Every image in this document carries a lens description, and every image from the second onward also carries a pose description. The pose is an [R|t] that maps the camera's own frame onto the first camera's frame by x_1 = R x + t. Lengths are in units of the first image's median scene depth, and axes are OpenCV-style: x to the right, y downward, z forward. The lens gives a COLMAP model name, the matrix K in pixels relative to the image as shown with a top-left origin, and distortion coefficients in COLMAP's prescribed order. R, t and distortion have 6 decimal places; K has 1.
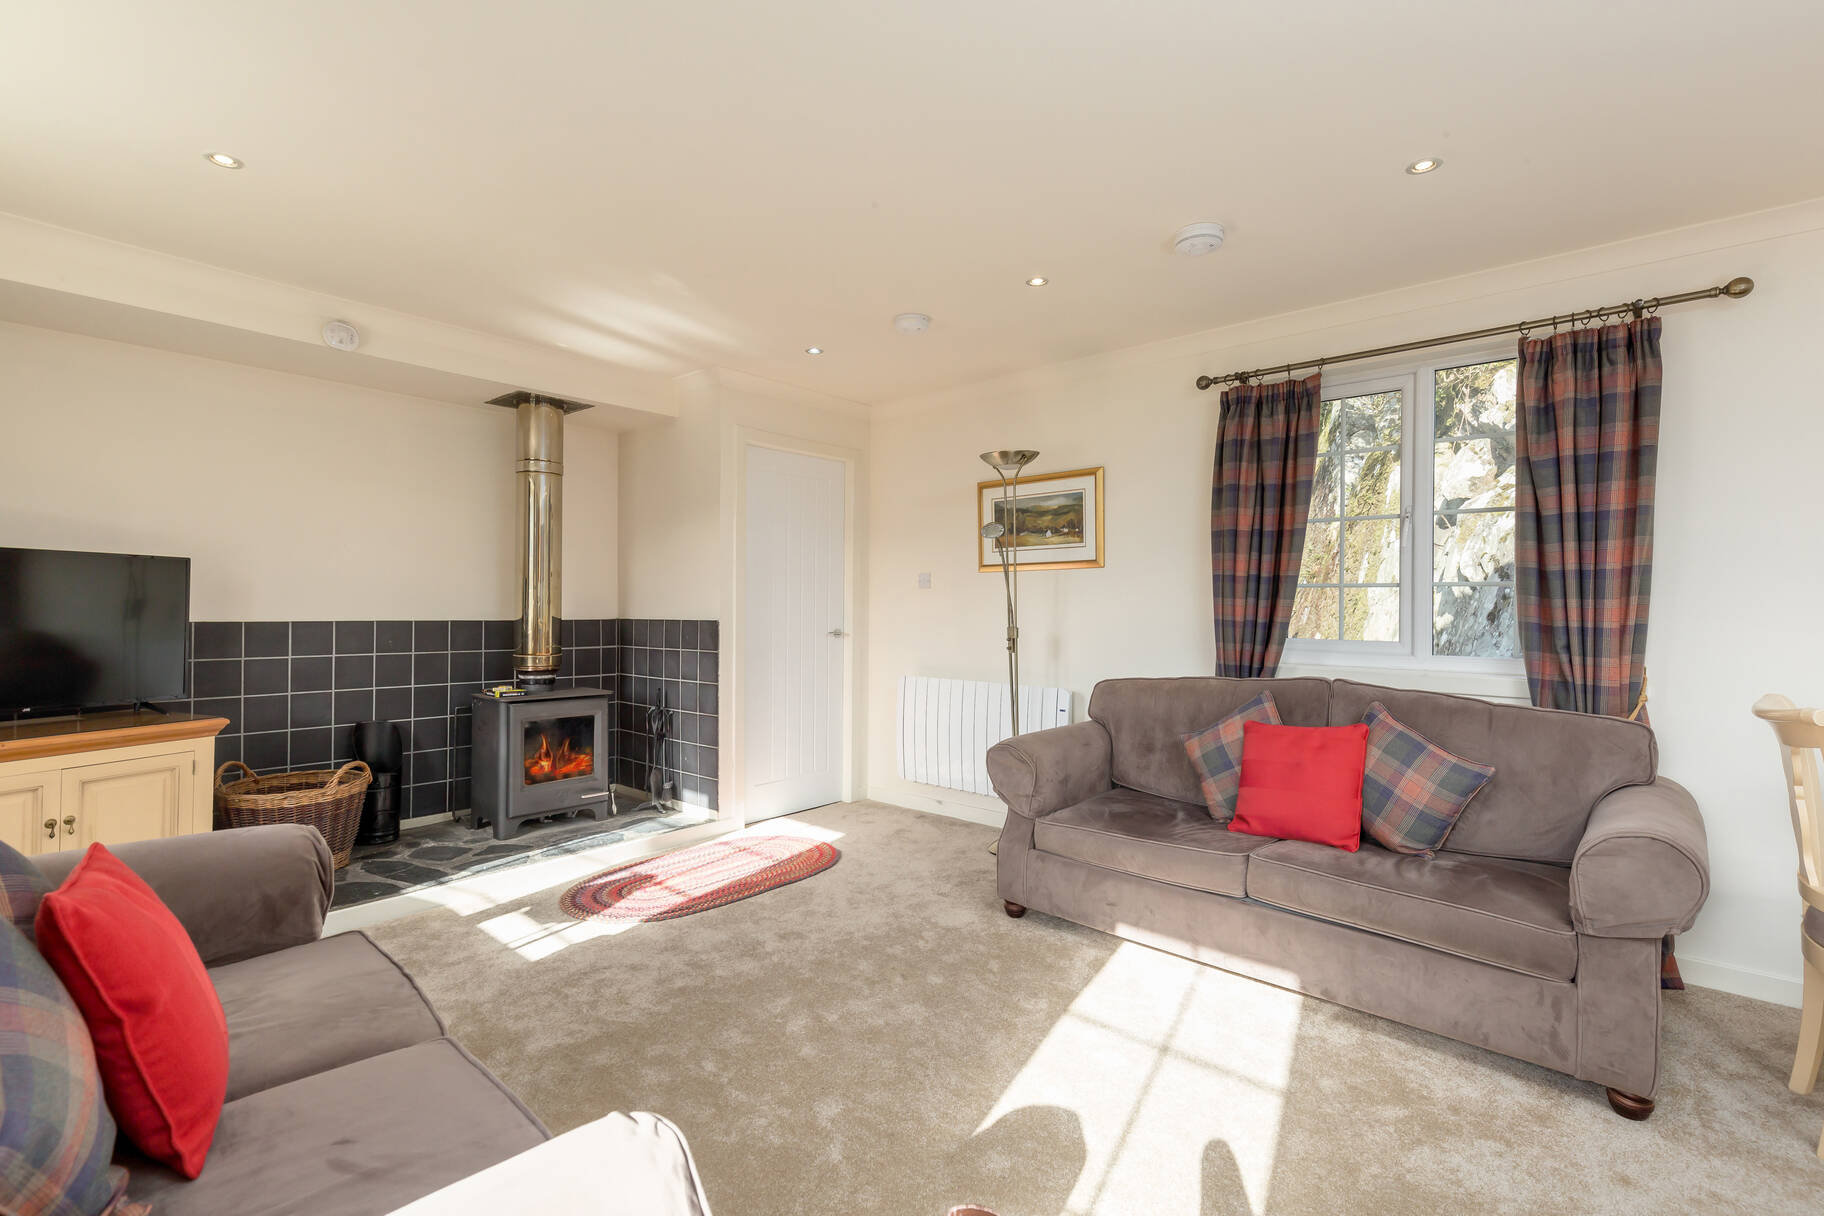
lens RADIAL K [[814.7, 0, 915.2], [0, 814.7, 609.0], [0, 0, 1]] dist [0.008980, 0.000110]
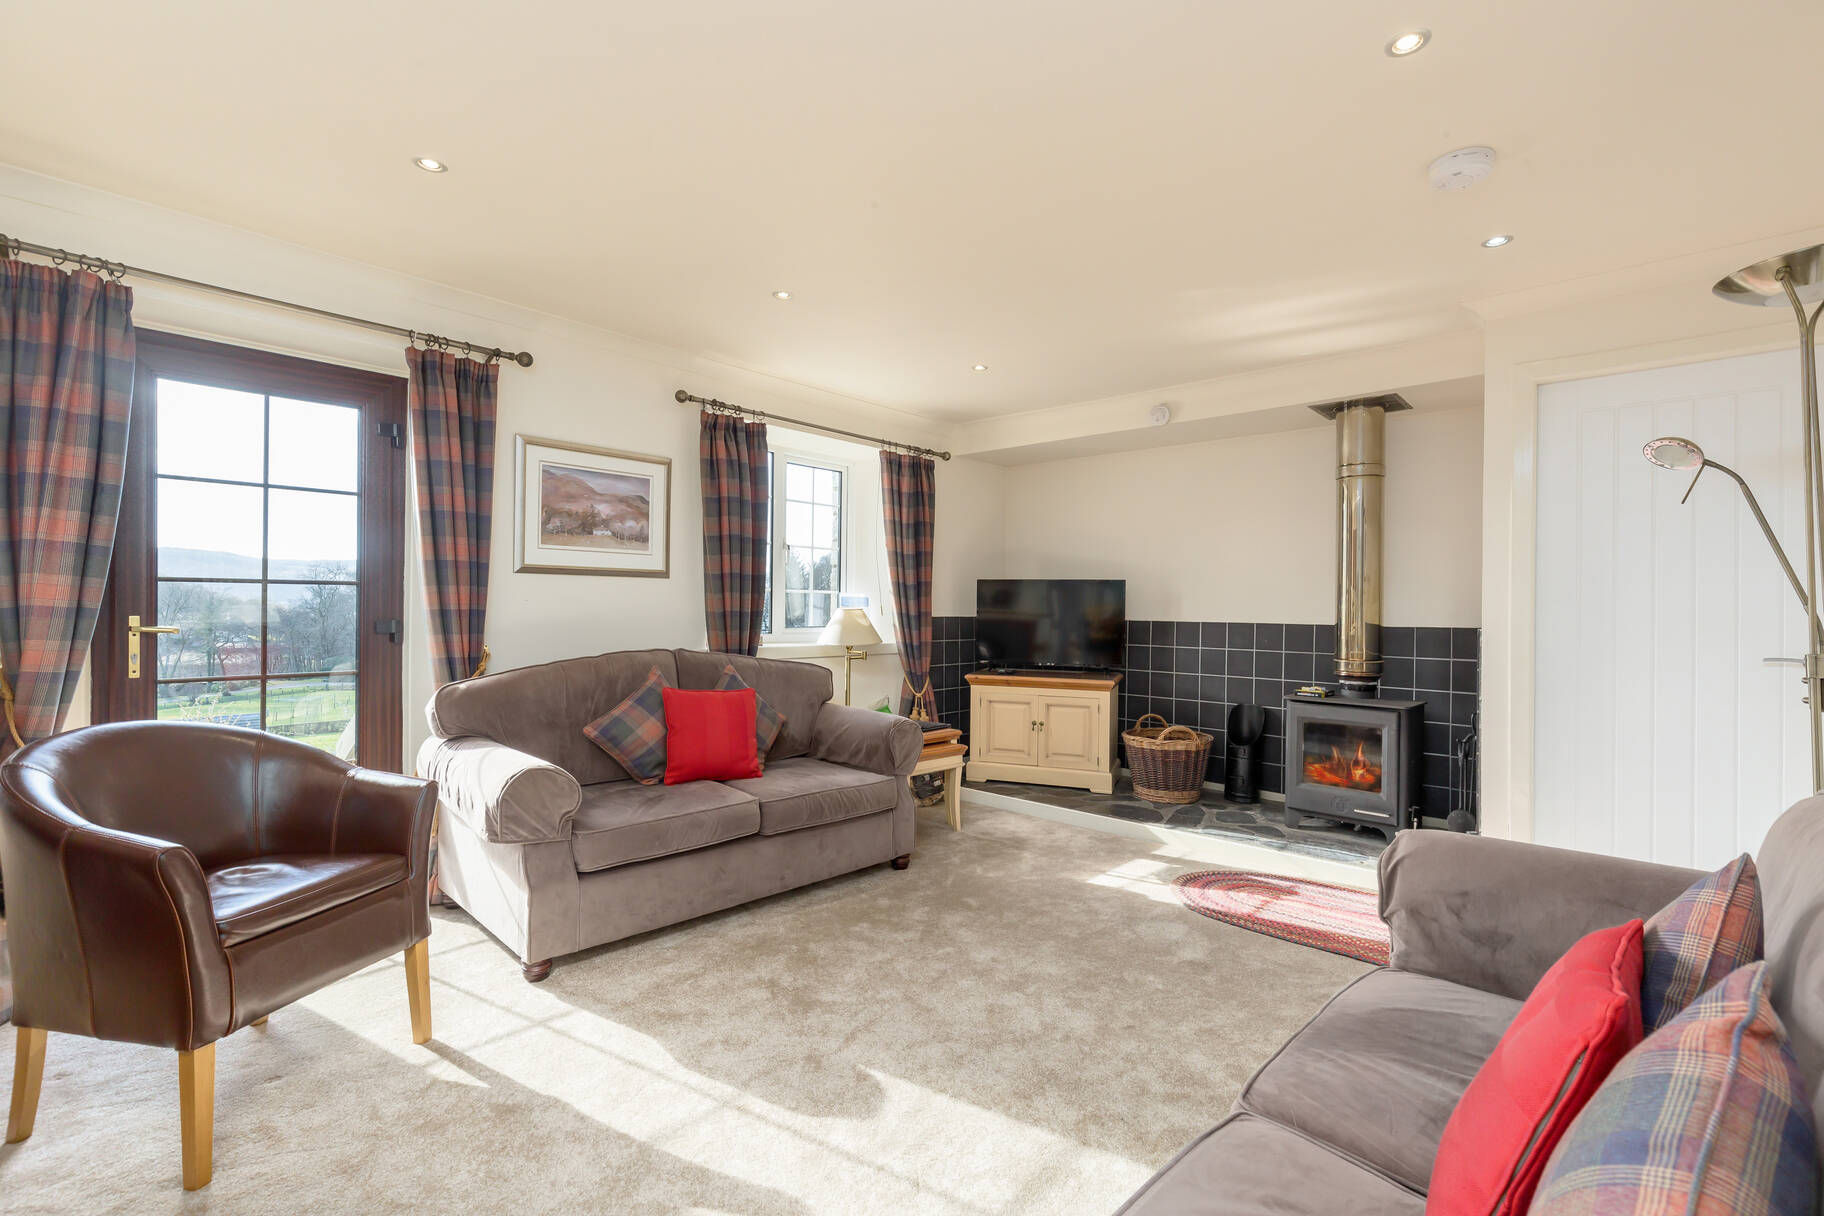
lens RADIAL K [[814.7, 0, 915.2], [0, 814.7, 609.0], [0, 0, 1]] dist [0.008980, 0.000110]
pose [[-0.018520, -0.002881, -0.999824, 0.614294], [-0.012643, 0.999917, -0.002647, 0.003346], [0.999749, 0.012591, -0.018555, 0.549675]]
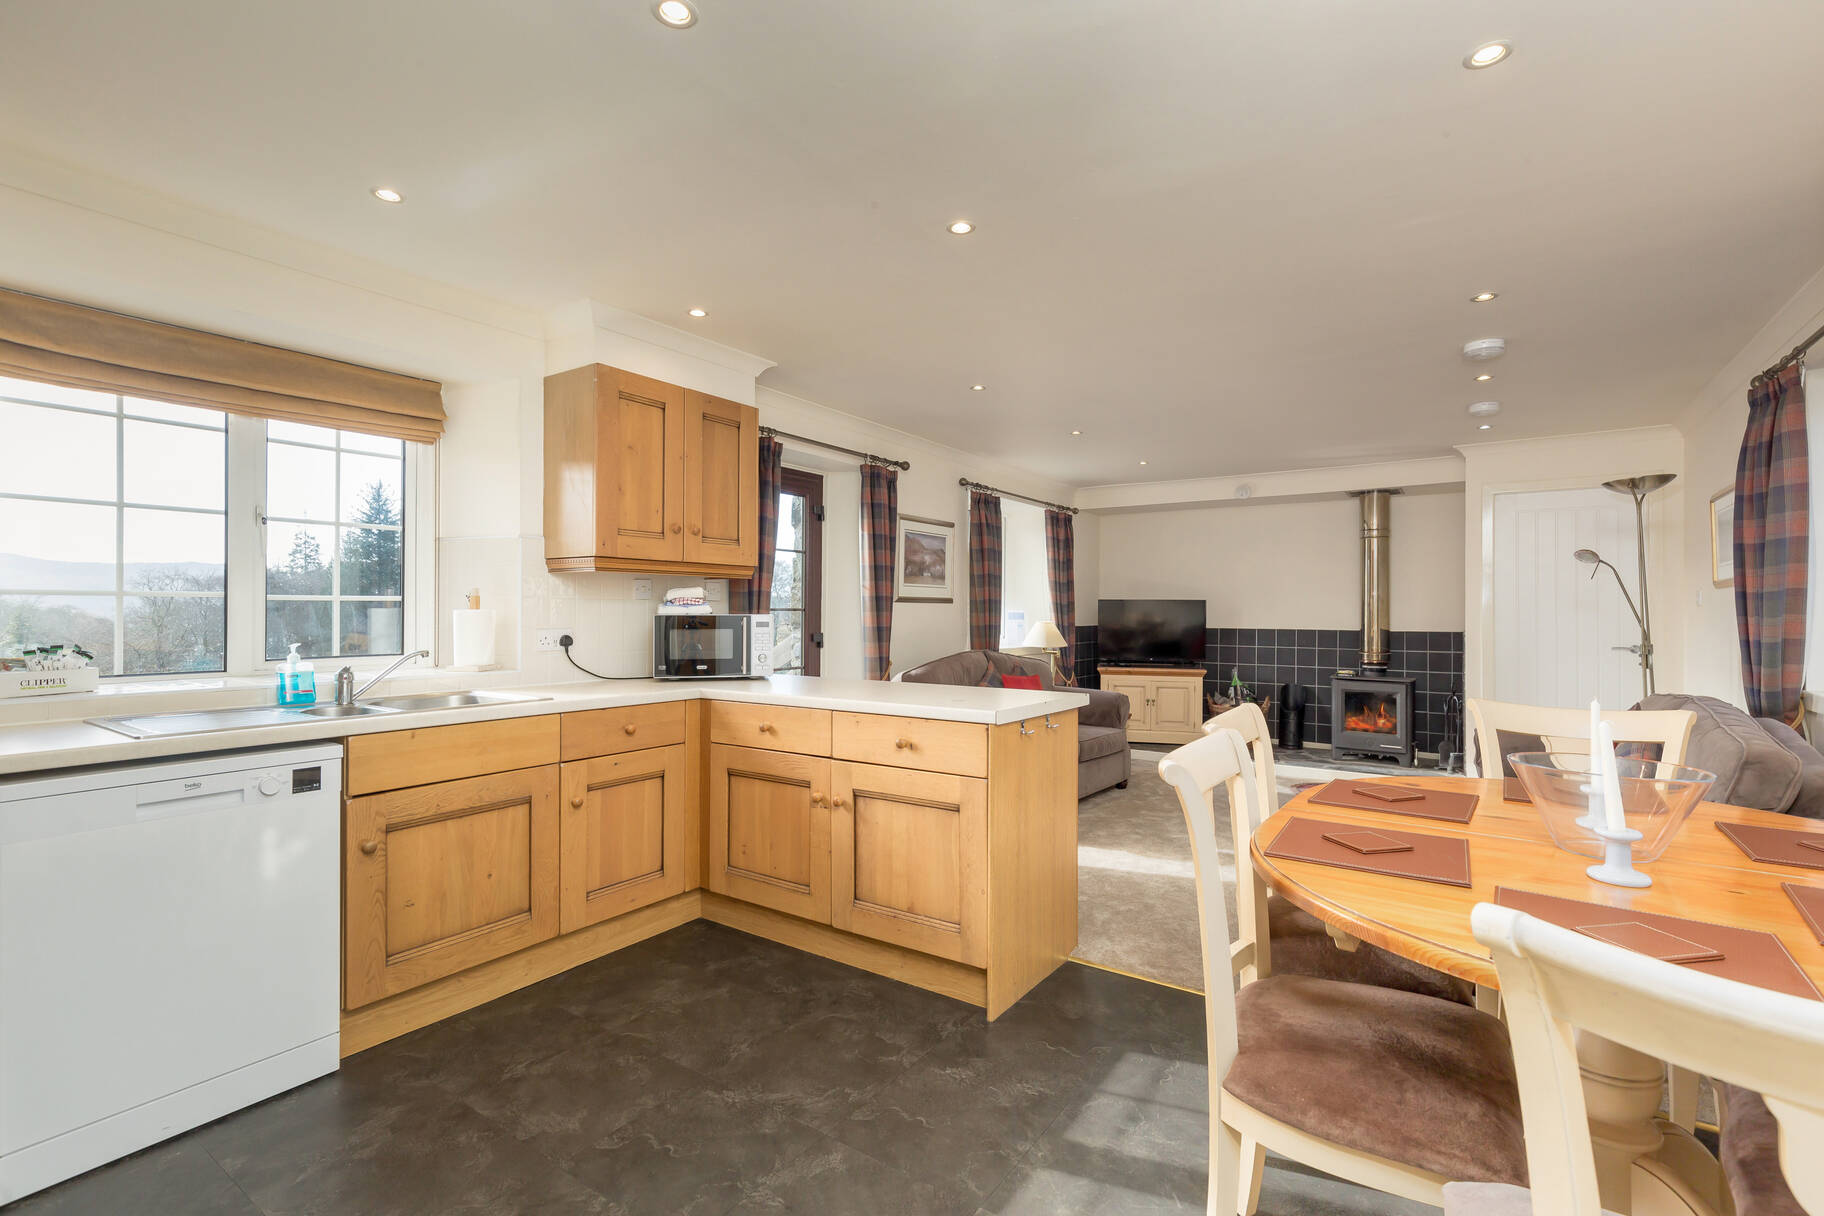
lens RADIAL K [[814.7, 0, 915.2], [0, 814.7, 609.0], [0, 0, 1]] dist [0.008980, 0.000110]
pose [[0.114310, -0.008560, -0.993408, 1.133237], [-0.005991, 0.999939, -0.009305, -0.009664], [0.993427, 0.007015, 0.114252, -0.060864]]
